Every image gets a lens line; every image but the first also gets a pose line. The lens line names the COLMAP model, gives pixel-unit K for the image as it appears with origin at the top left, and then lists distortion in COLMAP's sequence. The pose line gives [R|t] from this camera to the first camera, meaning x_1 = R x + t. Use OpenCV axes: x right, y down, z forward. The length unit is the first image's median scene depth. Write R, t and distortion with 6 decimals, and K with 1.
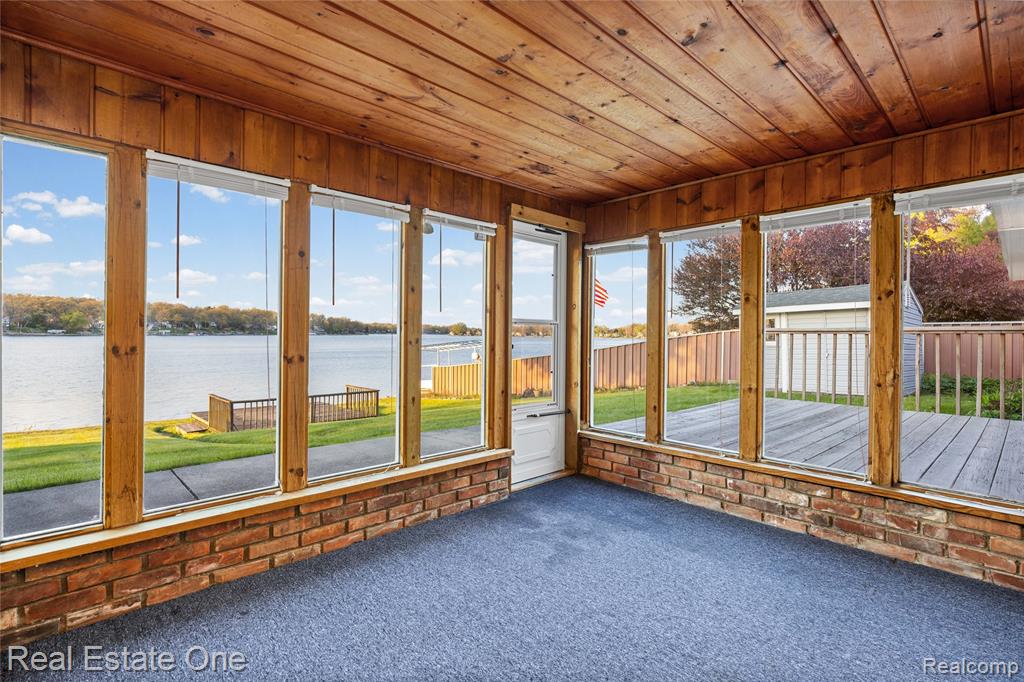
lens RADIAL K [[492.1, 0, 511.7], [0, 492.1, 339.7], [0, 0, 1]] dist [0.000040, -0.000507]
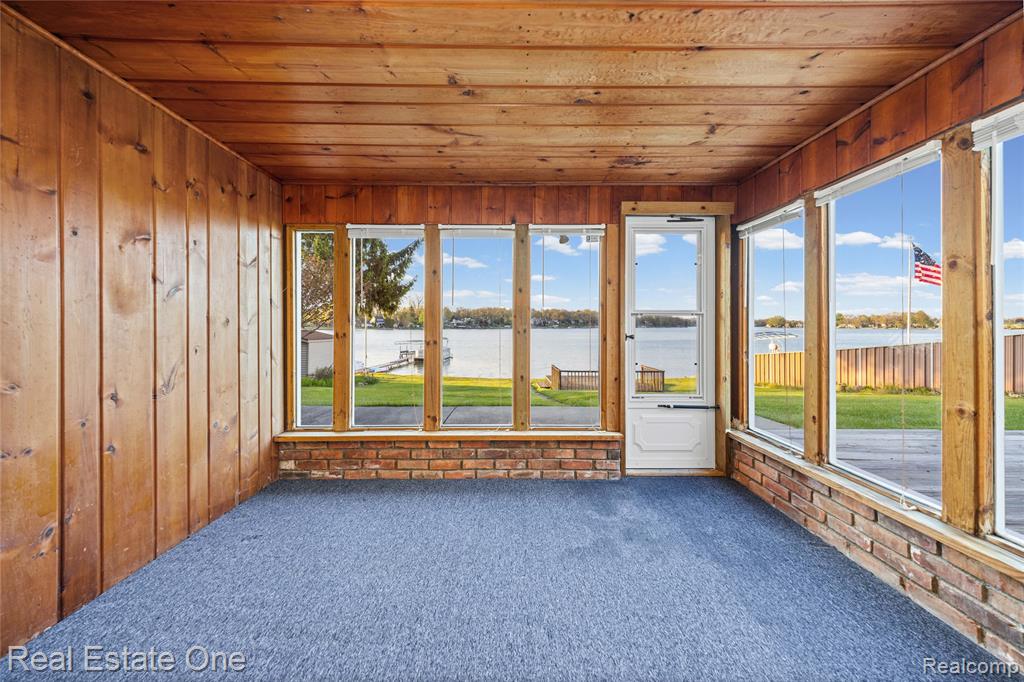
lens RADIAL K [[358.2, 0, 504.4], [0, 358.2, 326.3], [0, 0, 1]] dist [0.000481, -0.000835]
pose [[0.727464, -0.006641, -0.686113, 0.371233], [-0.002549, 0.999920, -0.012381, 0.002027], [0.686141, 0.010755, 0.727389, 0.286512]]
